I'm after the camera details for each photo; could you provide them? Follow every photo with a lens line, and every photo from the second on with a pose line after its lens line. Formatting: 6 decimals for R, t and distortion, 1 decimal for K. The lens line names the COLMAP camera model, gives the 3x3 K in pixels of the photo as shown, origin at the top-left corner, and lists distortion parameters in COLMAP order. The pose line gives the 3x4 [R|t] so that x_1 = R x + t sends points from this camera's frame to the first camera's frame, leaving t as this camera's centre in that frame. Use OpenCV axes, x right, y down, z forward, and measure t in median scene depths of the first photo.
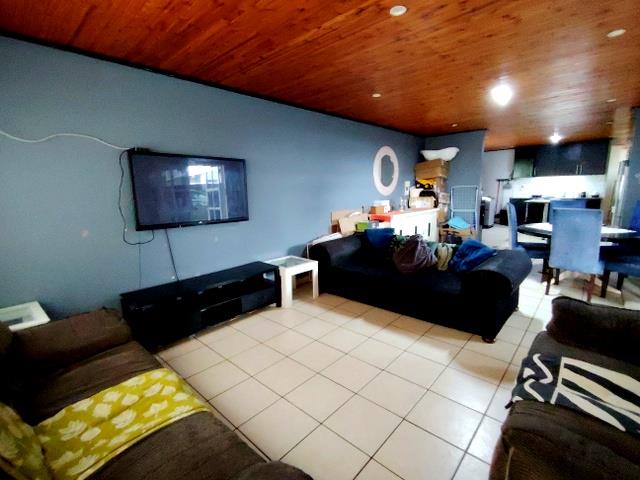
lens RADIAL K [[306.1, 0, 325.1], [0, 306.1, 240.9], [0, 0, 1]] dist [0.006214, -0.000592]
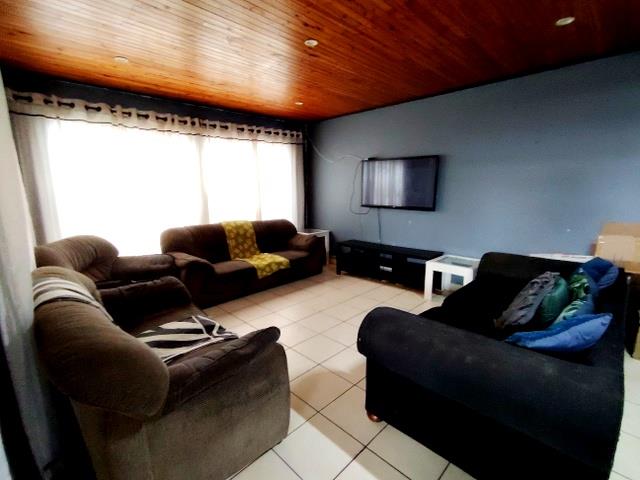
lens RADIAL K [[306.1, 0, 323.3], [0, 306.1, 241.2], [0, 0, 1]] dist [0.006214, -0.000592]
pose [[-0.035576, 0.193018, -0.980550, 0.984620], [-0.155006, 0.968231, 0.196217, -0.132050], [0.987273, 0.158971, -0.004527, 0.718731]]
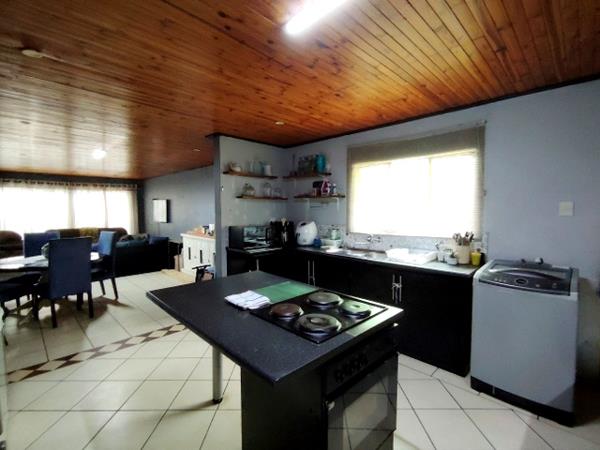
lens RADIAL K [[287.0, 0, 303.1], [0, 287.0, 224.2], [0, 0, 1]] dist [0.006214, -0.000592]
pose [[-0.047911, 0.078785, -0.995740, 2.300080], [-0.170549, 0.981600, 0.085872, -0.510839], [0.984184, 0.173937, -0.033593, 2.441513]]
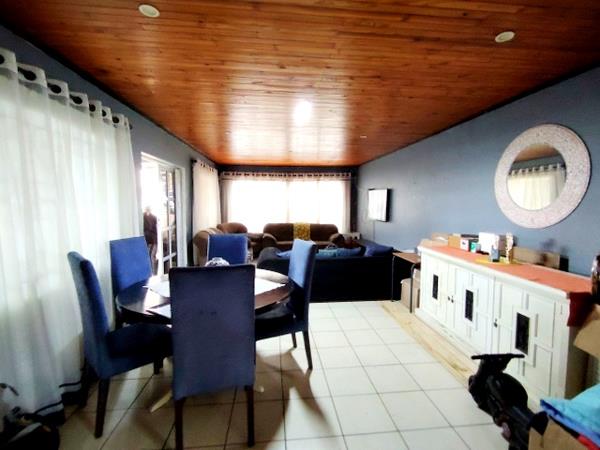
lens RADIAL K [[287.0, 0, 300.7], [0, 287.0, 224.5], [0, 0, 1]] dist [0.006214, -0.000592]
pose [[-0.672316, 0.076692, -0.736281, 1.472624], [-0.116951, 0.971124, 0.207944, -0.388036], [0.730968, 0.225913, -0.643933, 1.915705]]
